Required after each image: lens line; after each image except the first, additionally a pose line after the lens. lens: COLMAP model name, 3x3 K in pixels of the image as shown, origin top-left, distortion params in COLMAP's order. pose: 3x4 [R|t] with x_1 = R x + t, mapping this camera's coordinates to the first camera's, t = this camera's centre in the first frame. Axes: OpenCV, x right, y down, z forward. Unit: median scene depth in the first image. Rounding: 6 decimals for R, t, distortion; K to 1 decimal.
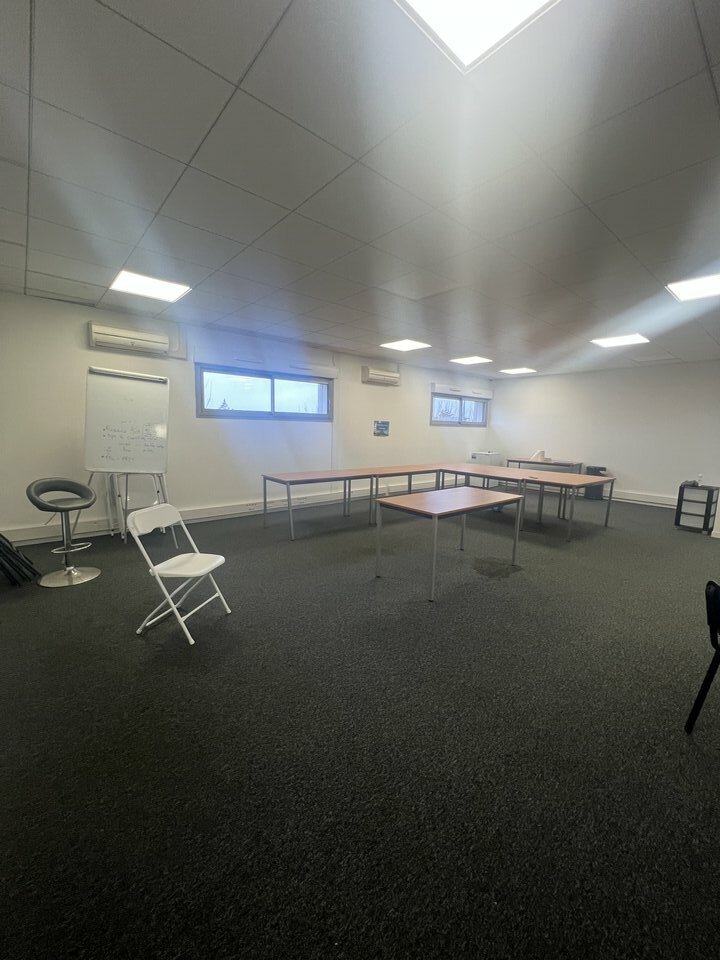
lens RADIAL K [[390.6, 0, 355.9], [0, 390.6, 482.9], [0, 0, 1]] dist [-0.000331, 0.000099]
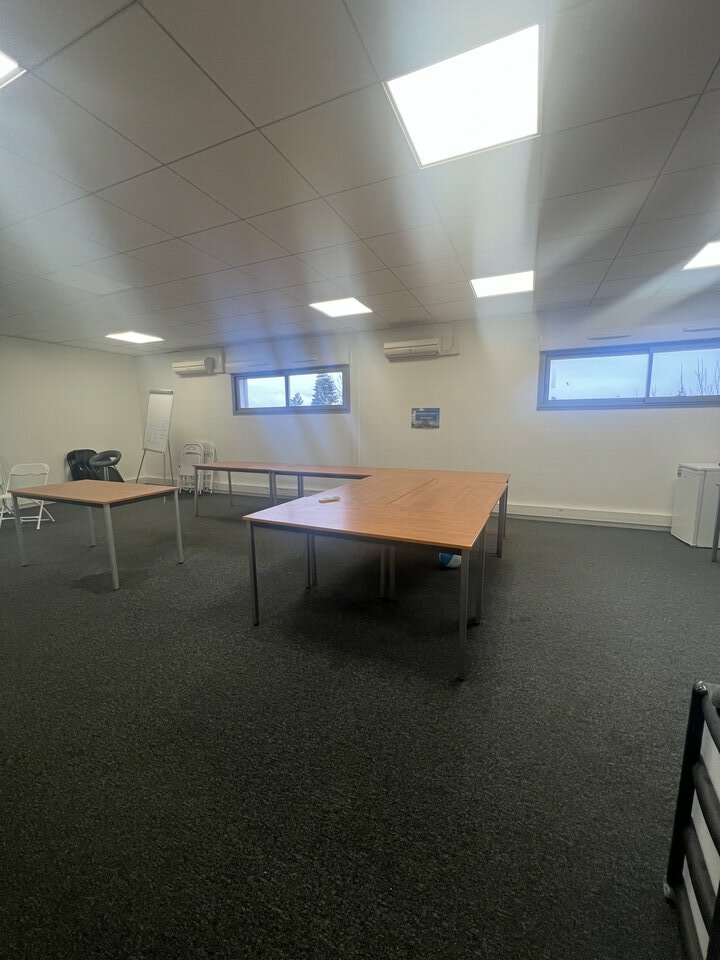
lens RADIAL K [[390.6, 0, 358.3], [0, 390.6, 485.3], [0, 0, 1]] dist [-0.000331, 0.000099]
pose [[0.434361, 0.122080, -0.892428, 0.813090], [-0.105613, 0.990841, 0.084139, -0.073673], [0.894526, 0.057706, 0.443276, 0.670963]]
